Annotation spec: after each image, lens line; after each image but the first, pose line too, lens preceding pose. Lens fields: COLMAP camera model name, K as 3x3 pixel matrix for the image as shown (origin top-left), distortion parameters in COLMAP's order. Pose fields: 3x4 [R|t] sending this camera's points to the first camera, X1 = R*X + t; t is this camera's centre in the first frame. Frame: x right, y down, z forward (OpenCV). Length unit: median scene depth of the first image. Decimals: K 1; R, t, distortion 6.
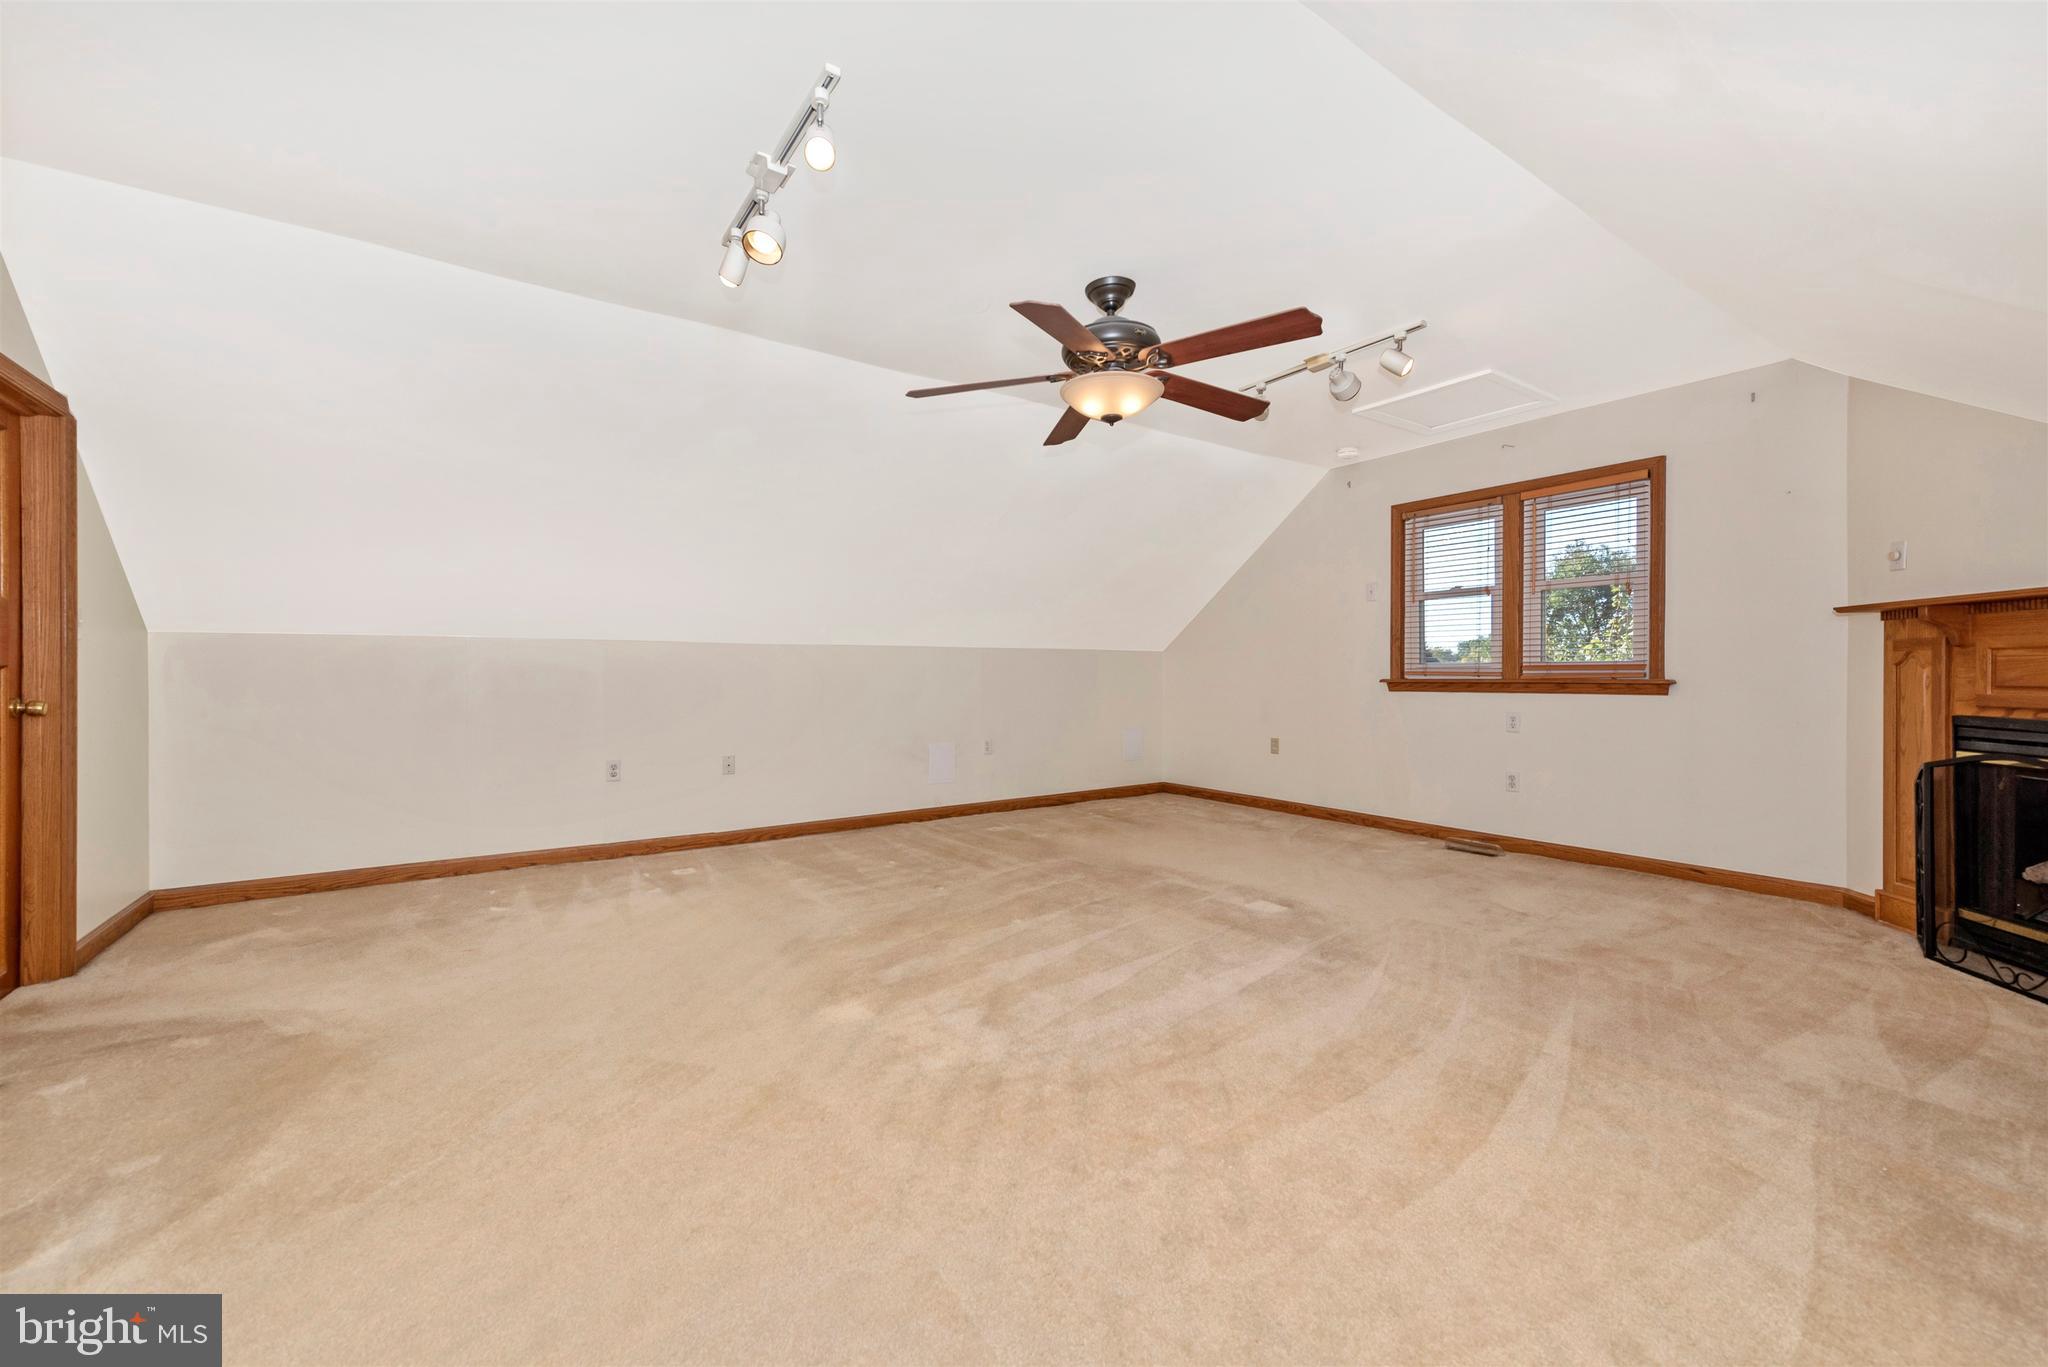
lens RADIAL K [[799.6, 0, 1024.2], [0, 799.6, 677.2], [0, 0, 1]] dist [0.001079, 0.000245]
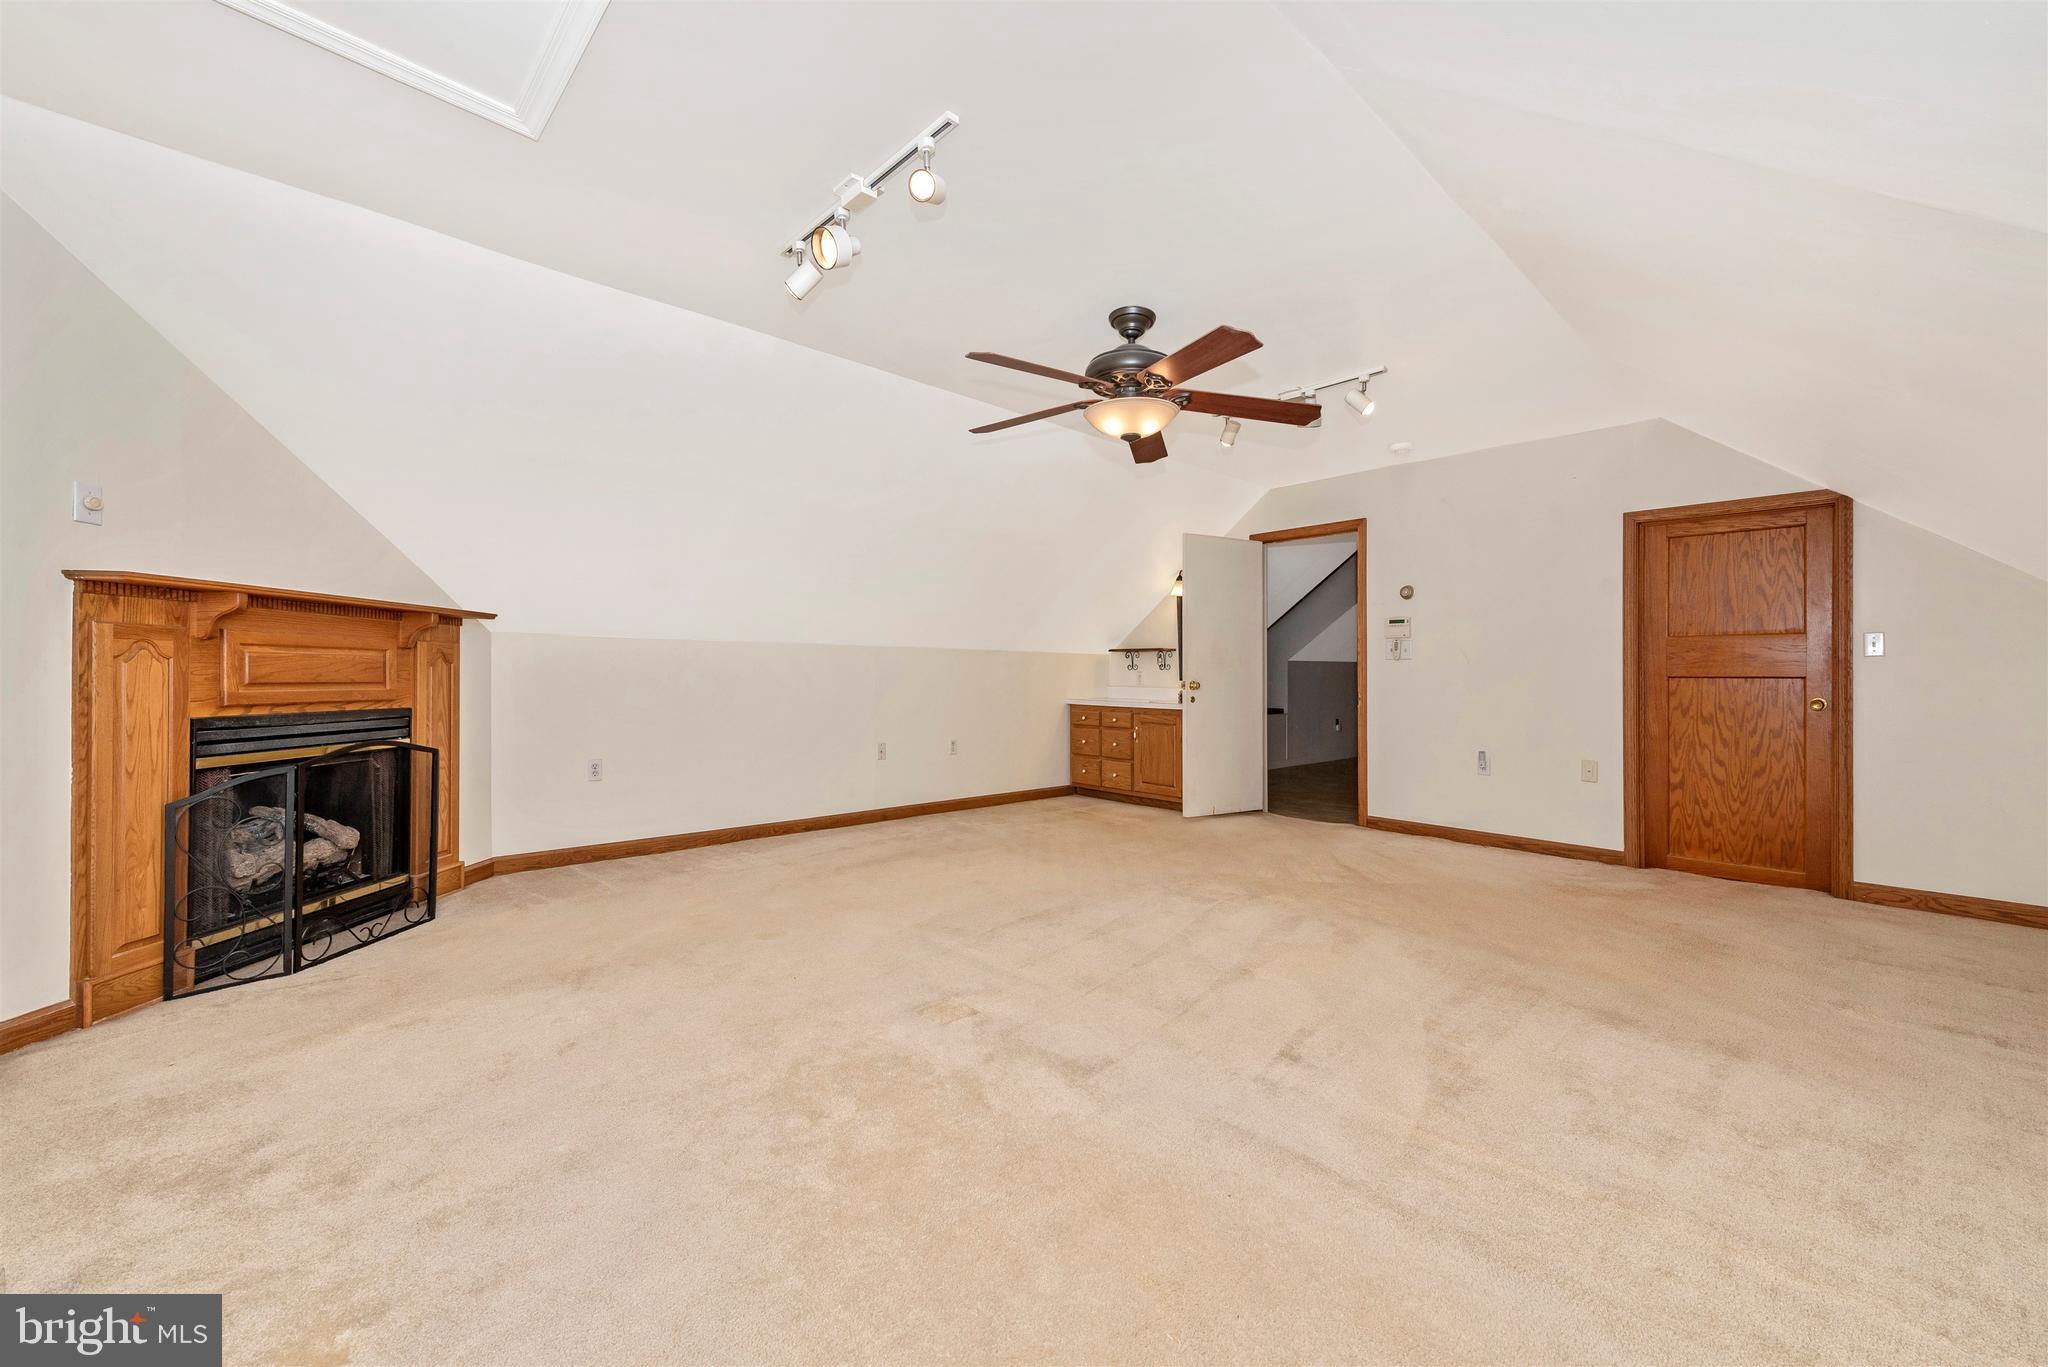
lens RADIAL K [[799.6, 0, 1024.2], [0, 799.6, 677.2], [0, 0, 1]] dist [0.001079, 0.000245]
pose [[-0.986470, 0.002023, -0.163926, 0.424932], [0.001438, 0.999992, 0.003684, 0.001595], [0.163933, 0.003398, -0.986466, 2.009269]]
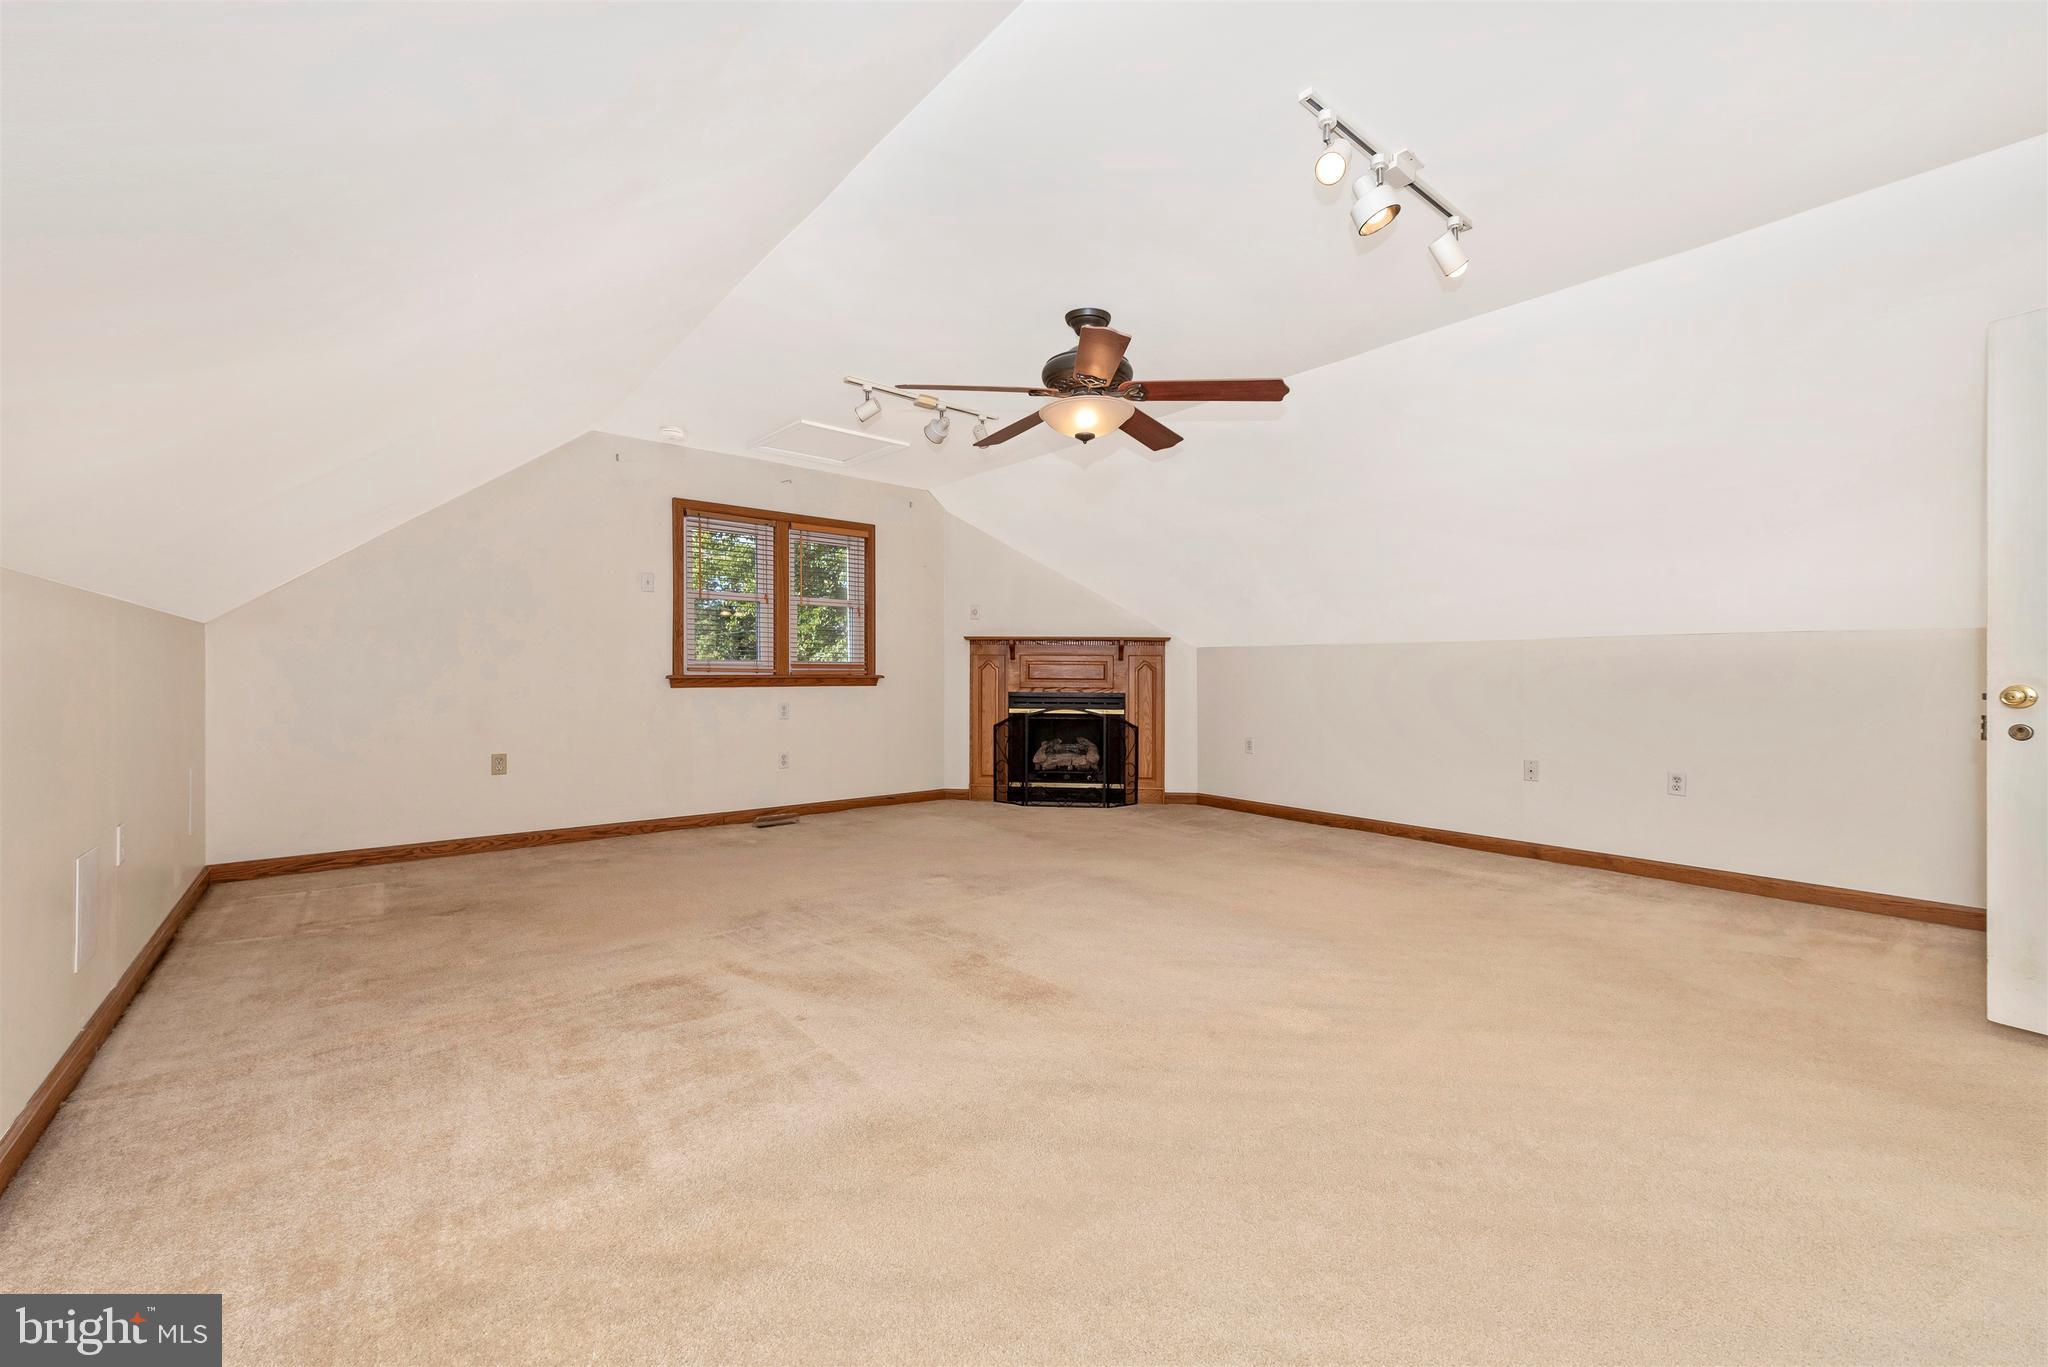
lens RADIAL K [[799.6, 0, 1024.2], [0, 799.6, 677.2], [0, 0, 1]] dist [0.001079, 0.000245]
pose [[-0.068649, 0.001456, 0.997640, -0.946950], [0.002121, 0.999997, -0.001313, 0.012269], [-0.997639, 0.002026, -0.068652, 1.110181]]
